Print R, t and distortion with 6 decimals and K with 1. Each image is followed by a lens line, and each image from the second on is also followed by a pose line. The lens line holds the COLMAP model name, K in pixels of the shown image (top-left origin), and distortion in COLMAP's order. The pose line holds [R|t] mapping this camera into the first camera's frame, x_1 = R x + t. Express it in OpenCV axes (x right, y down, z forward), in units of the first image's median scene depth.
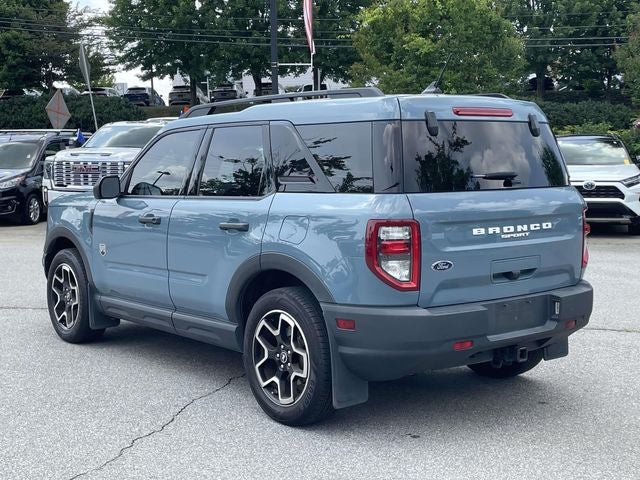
lens RADIAL K [[925.8, 0, 320.1], [0, 925.8, 227.7], [0, 0, 1]] dist [0.012060, -0.003740]
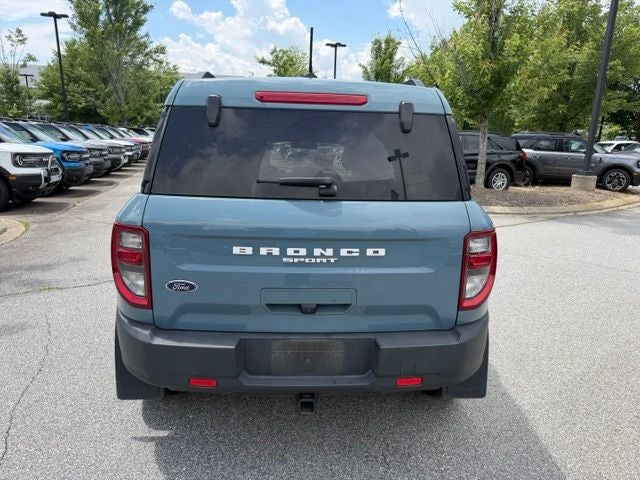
lens RADIAL K [[469.0, 0, 320.0], [0, 469.0, 240.0], [0, 0, 1]] dist [0.007490, -0.003857]
pose [[0.823129, 0.150429, -0.547567, 0.427926], [-0.081970, 0.985651, 0.147559, -0.066859], [0.561907, -0.076576, 0.823648, 0.677939]]
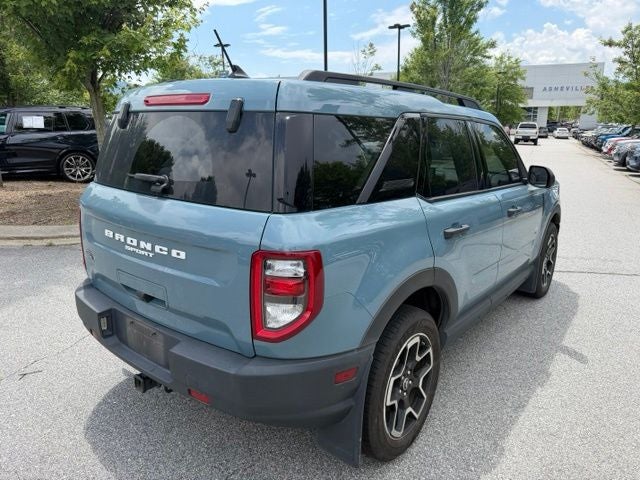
lens RADIAL K [[469.0, 0, 320.0], [0, 469.0, 240.0], [0, 0, 1]] dist [0.007490, -0.003857]
pose [[0.234823, 0.240978, -0.941694, 0.643050], [-0.101830, 0.969551, 0.222714, -0.112323], [0.966690, 0.043594, 0.252211, 1.043813]]
